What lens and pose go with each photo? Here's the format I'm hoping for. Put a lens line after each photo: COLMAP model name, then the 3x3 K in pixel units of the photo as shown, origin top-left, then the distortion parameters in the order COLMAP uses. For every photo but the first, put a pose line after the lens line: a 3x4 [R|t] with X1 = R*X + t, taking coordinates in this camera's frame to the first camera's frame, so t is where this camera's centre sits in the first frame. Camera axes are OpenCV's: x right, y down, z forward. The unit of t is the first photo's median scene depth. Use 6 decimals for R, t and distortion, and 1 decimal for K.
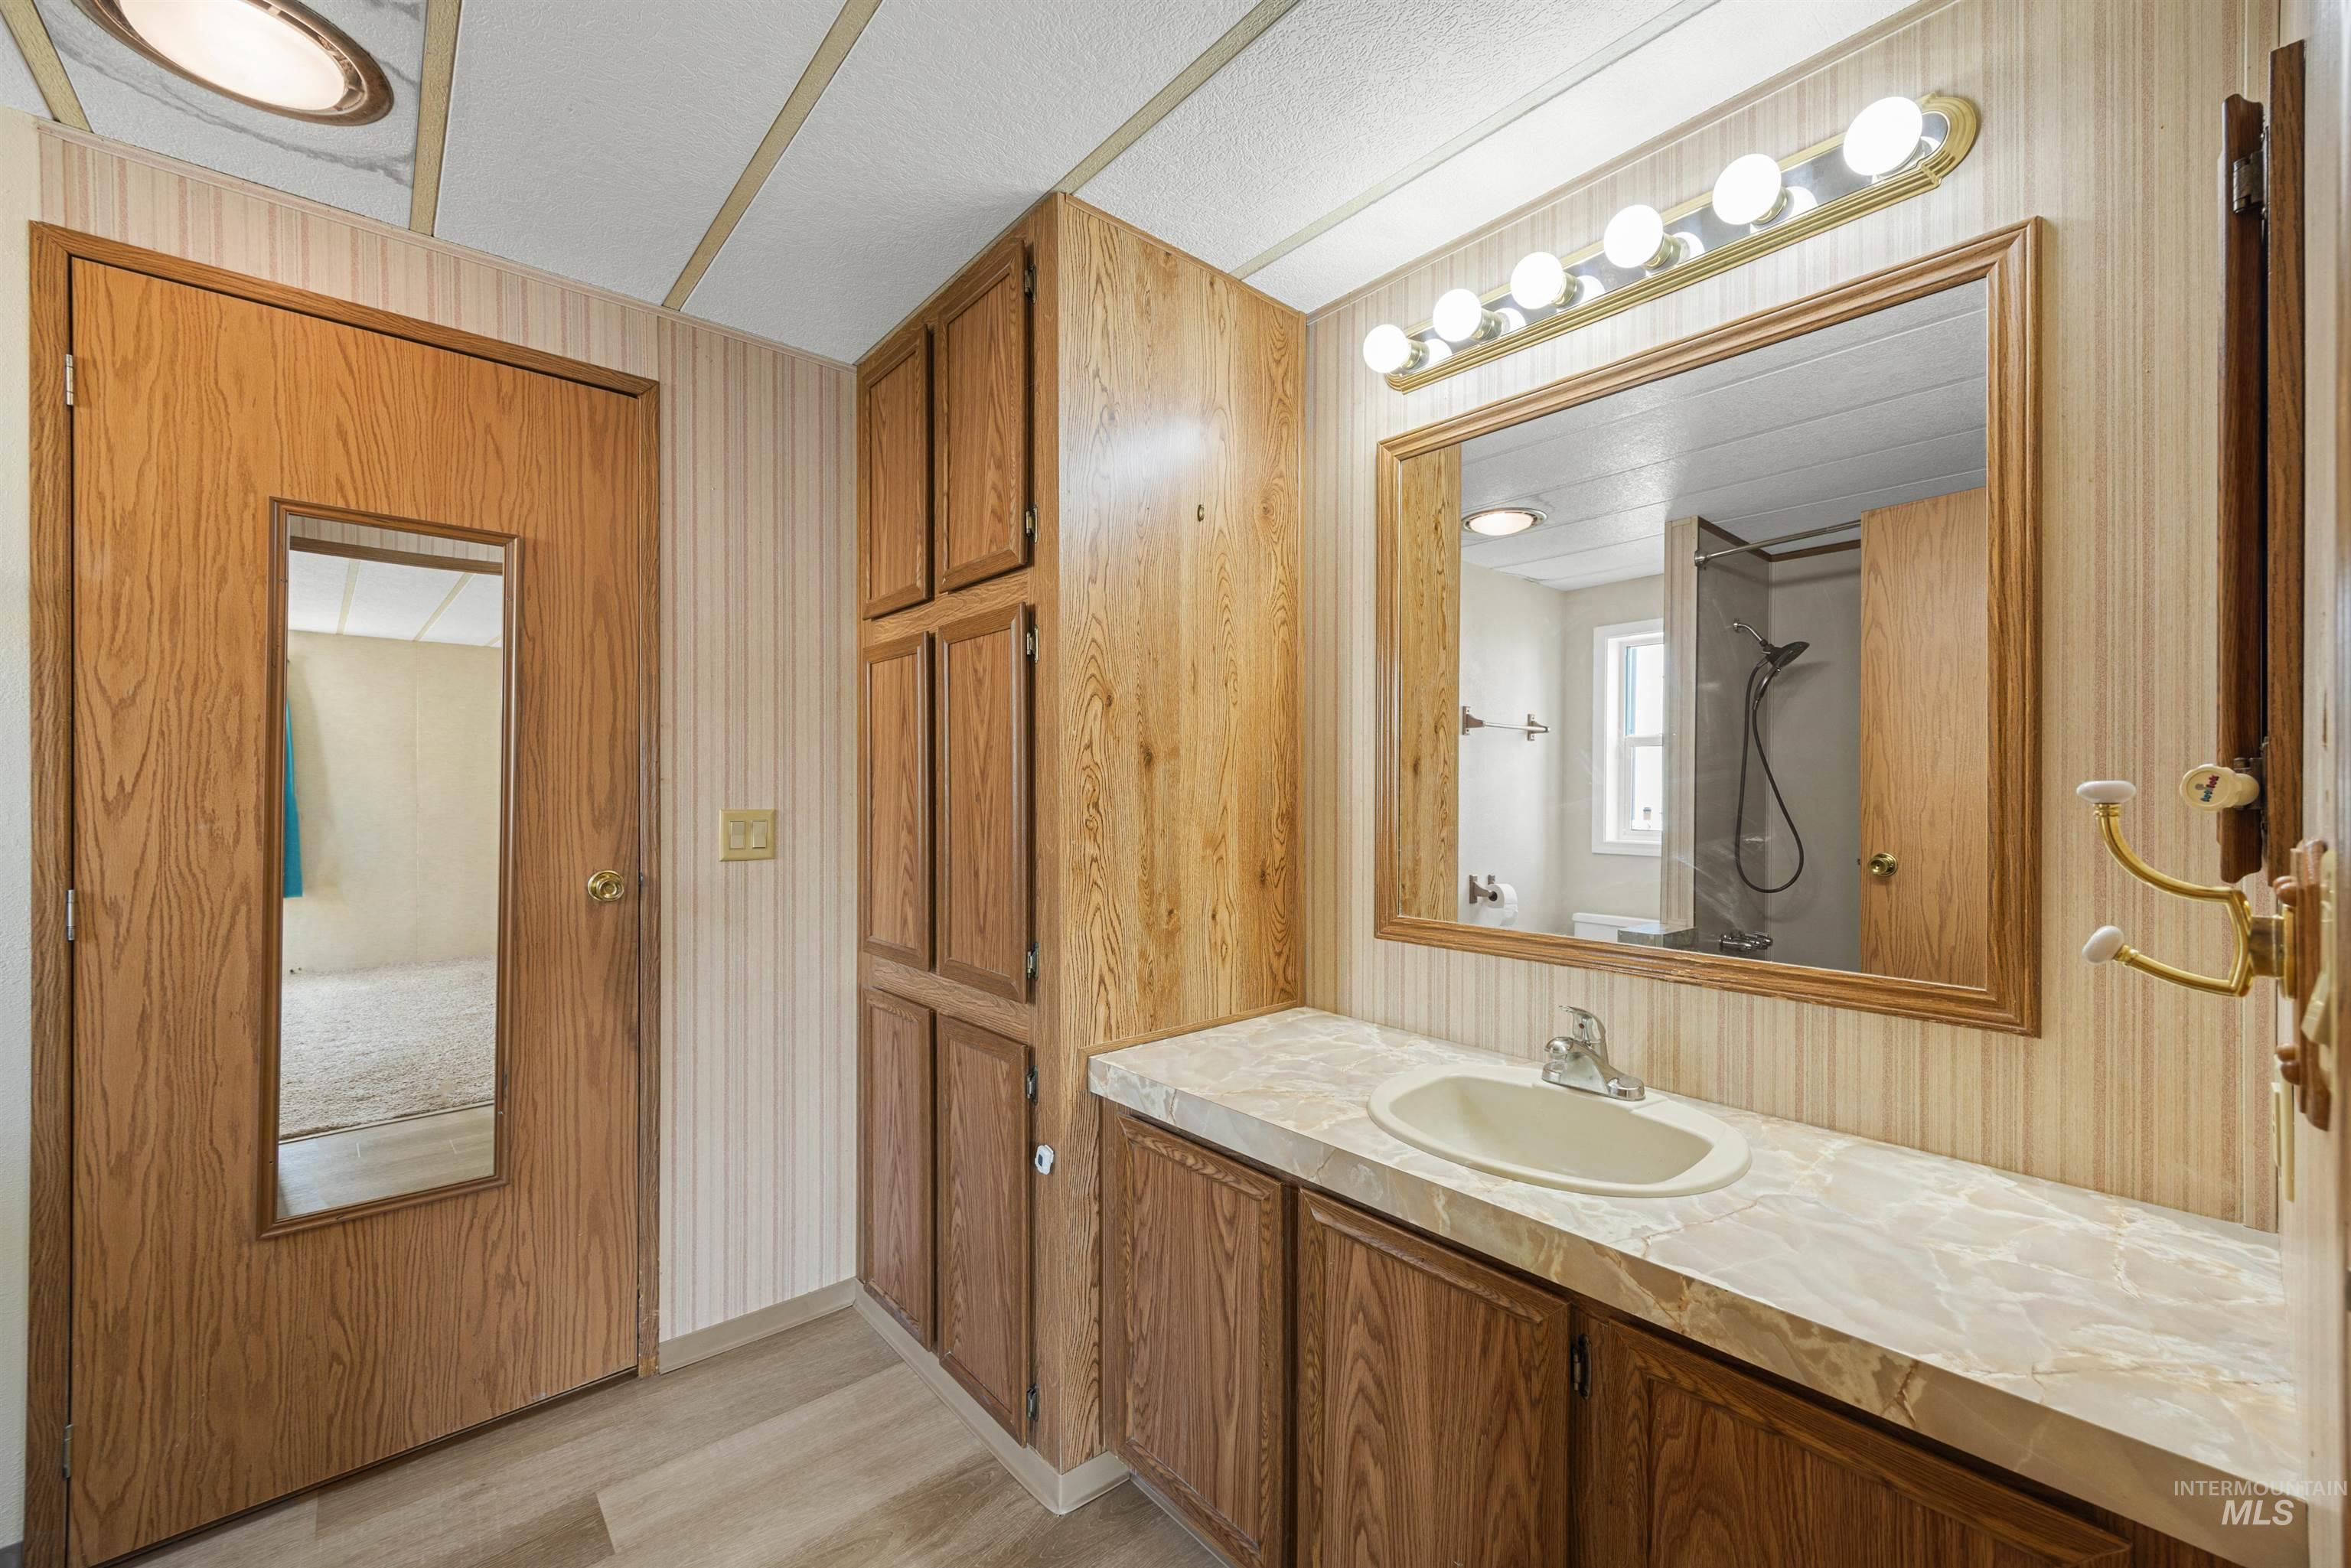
lens RADIAL K [[918.6, 0, 1197.4], [0, 918.6, 790.8], [0, 0, 1]] dist [0.006787, 0.000635]
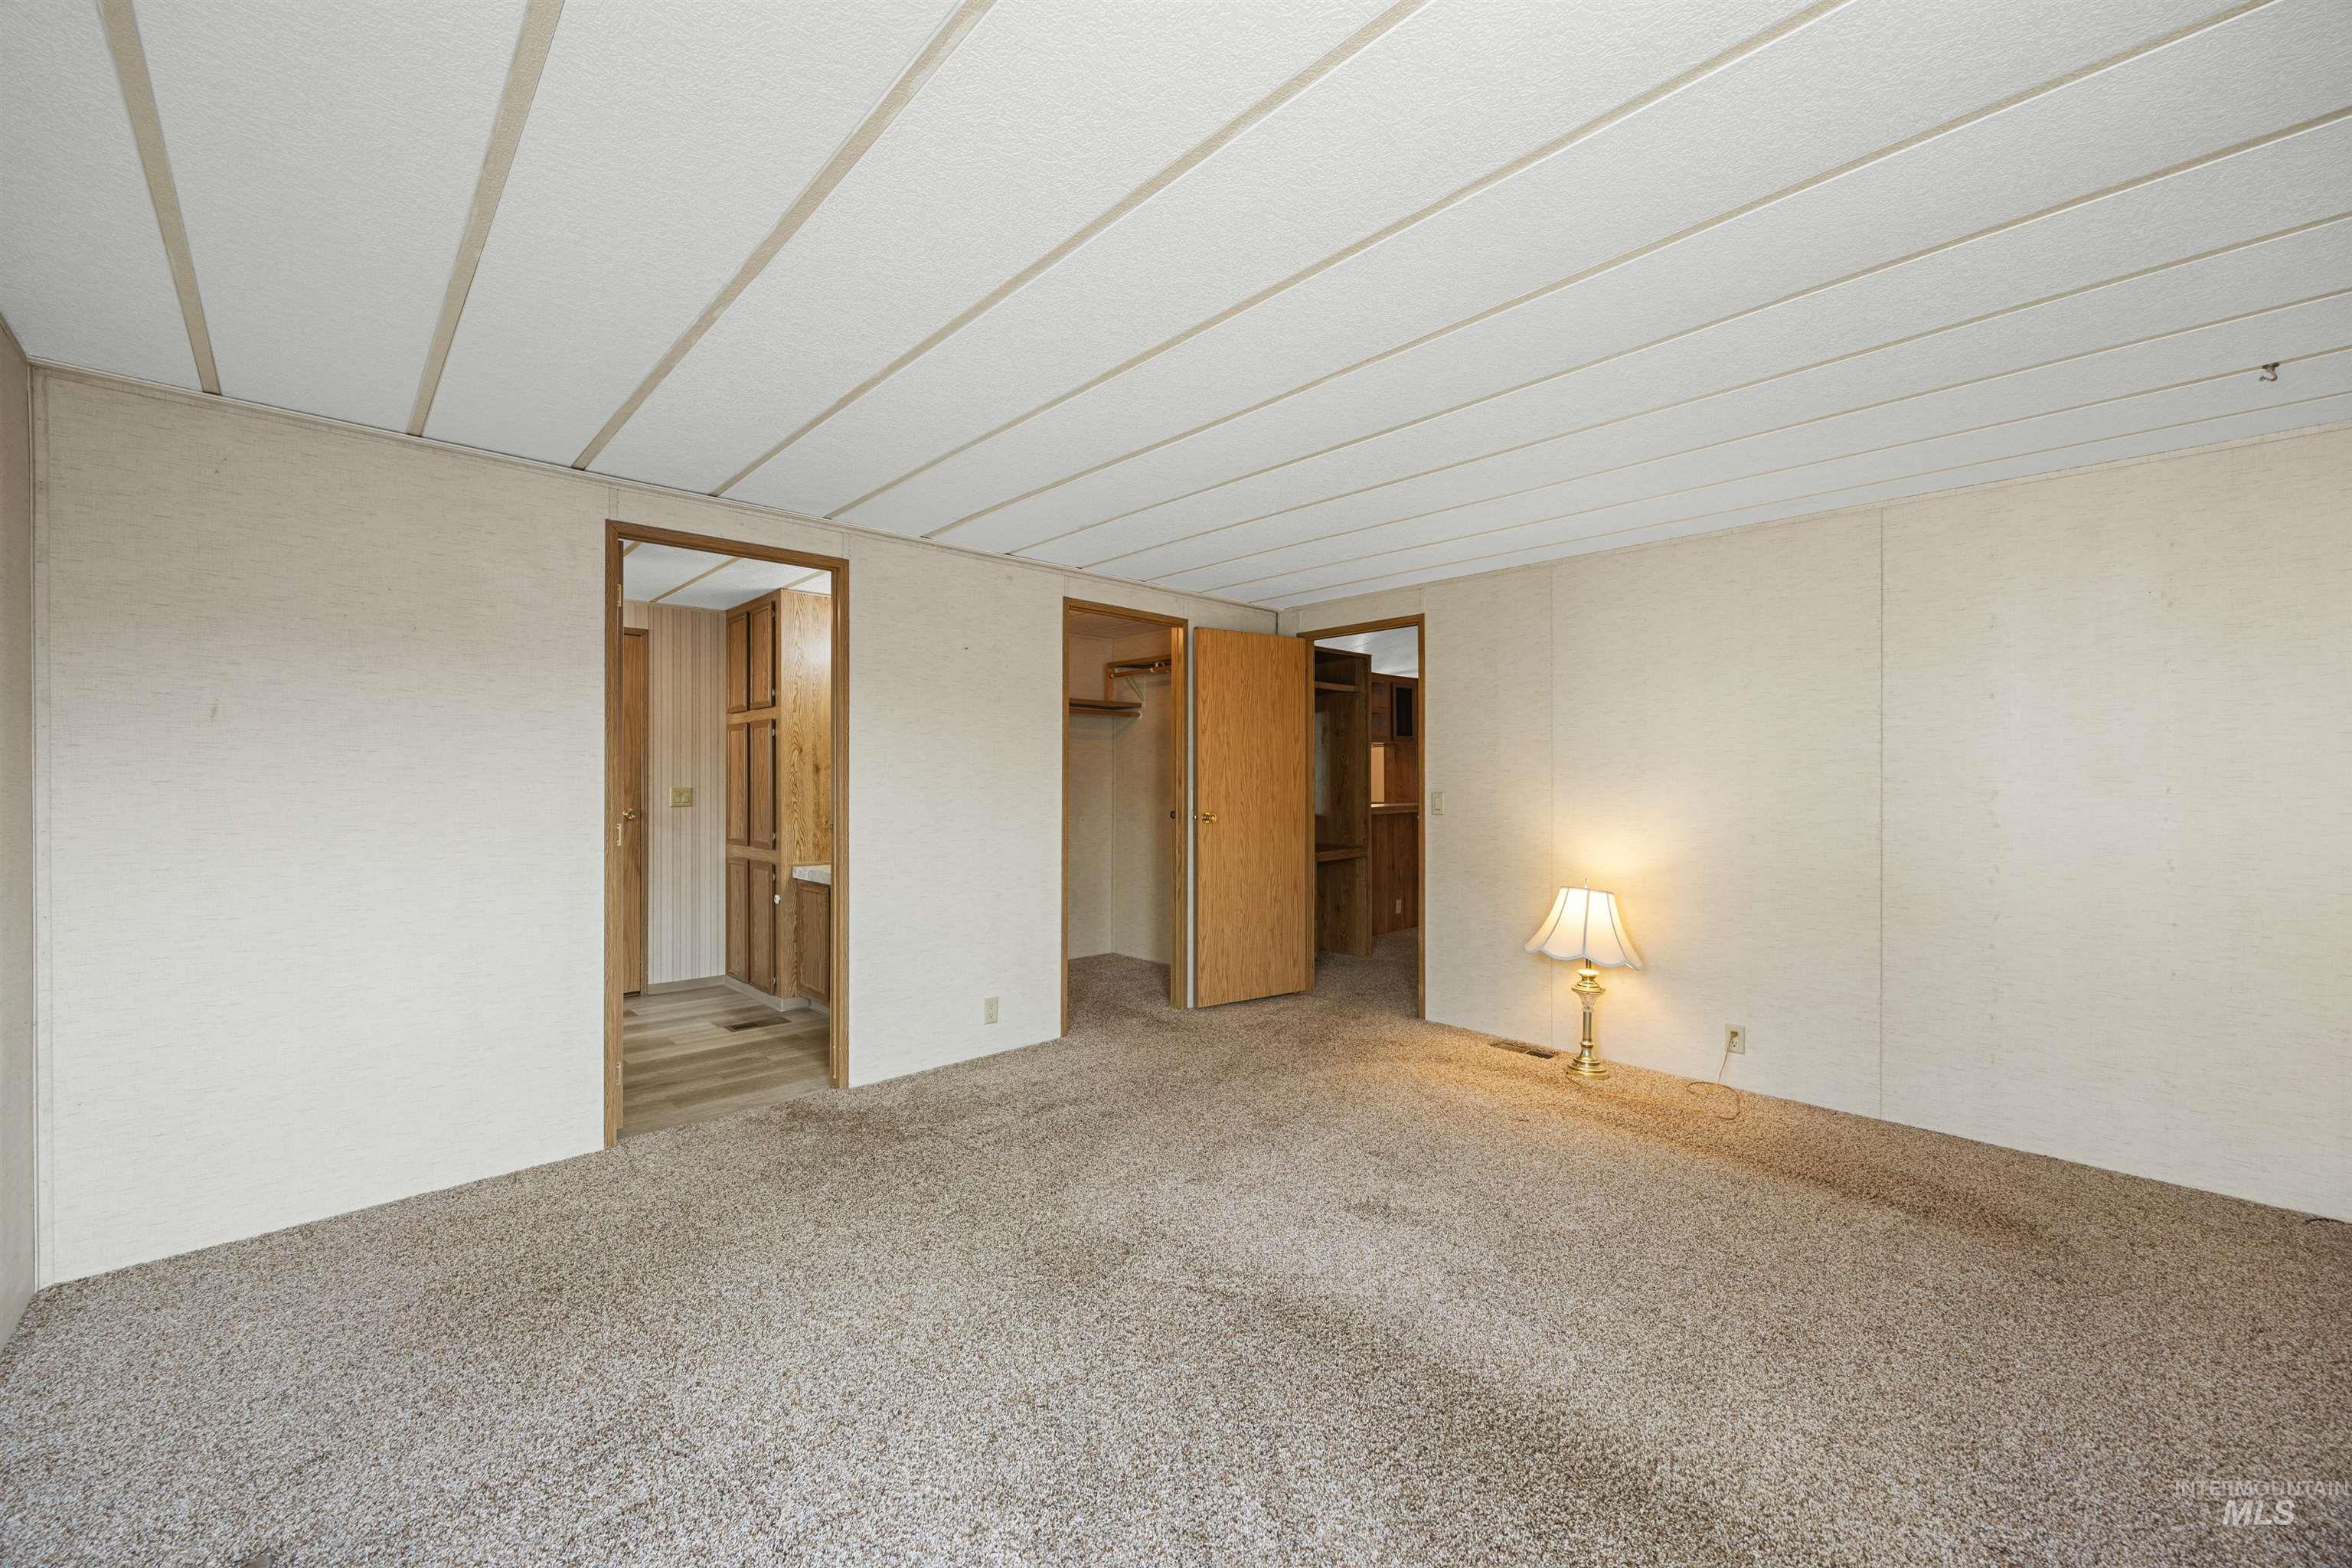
lens RADIAL K [[919.0, 0, 1165.3], [0, 919.0, 781.6], [0, 0, 1]] dist [0.006787, 0.000635]
pose [[0.999782, 0.001549, 0.020813, 0.863519], [-0.001574, 0.999998, 0.001193, -0.000877], [-0.020812, -0.001226, 0.999783, -1.706185]]
